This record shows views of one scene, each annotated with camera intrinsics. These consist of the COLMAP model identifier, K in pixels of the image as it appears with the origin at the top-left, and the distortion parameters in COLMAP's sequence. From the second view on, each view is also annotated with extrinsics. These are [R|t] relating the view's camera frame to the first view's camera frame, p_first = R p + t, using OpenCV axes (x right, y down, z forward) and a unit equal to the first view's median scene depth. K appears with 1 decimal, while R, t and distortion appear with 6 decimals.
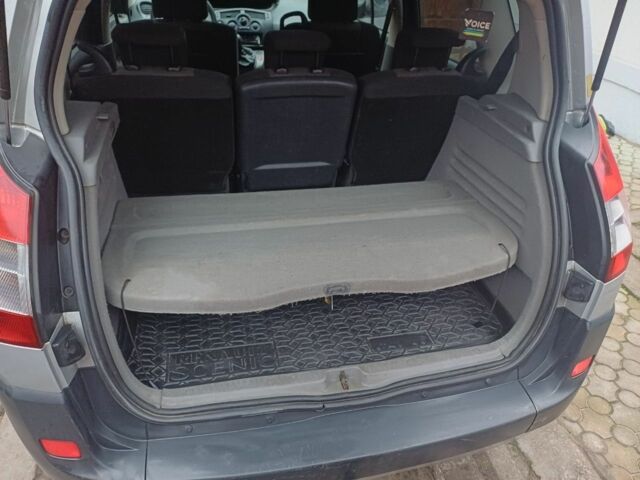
lens RADIAL K [[464.5, 0, 321.7], [0, 464.5, 252.0], [0, 0, 1]] dist [0.036922, -0.014726]
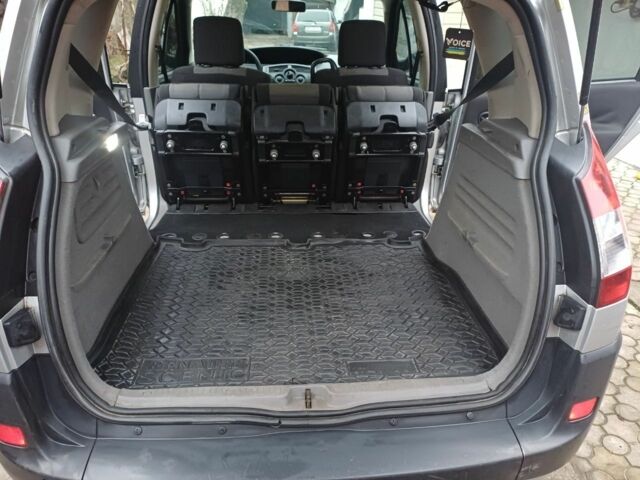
lens RADIAL K [[464.5, 0, 329.2], [0, 464.5, 252.6], [0, 0, 1]] dist [0.036922, -0.014726]
pose [[0.989275, 0.040655, -0.140292, 0.205347], [-0.058980, 0.989883, -0.129045, 0.099624], [0.133626, 0.135935, 0.981665, 0.037258]]
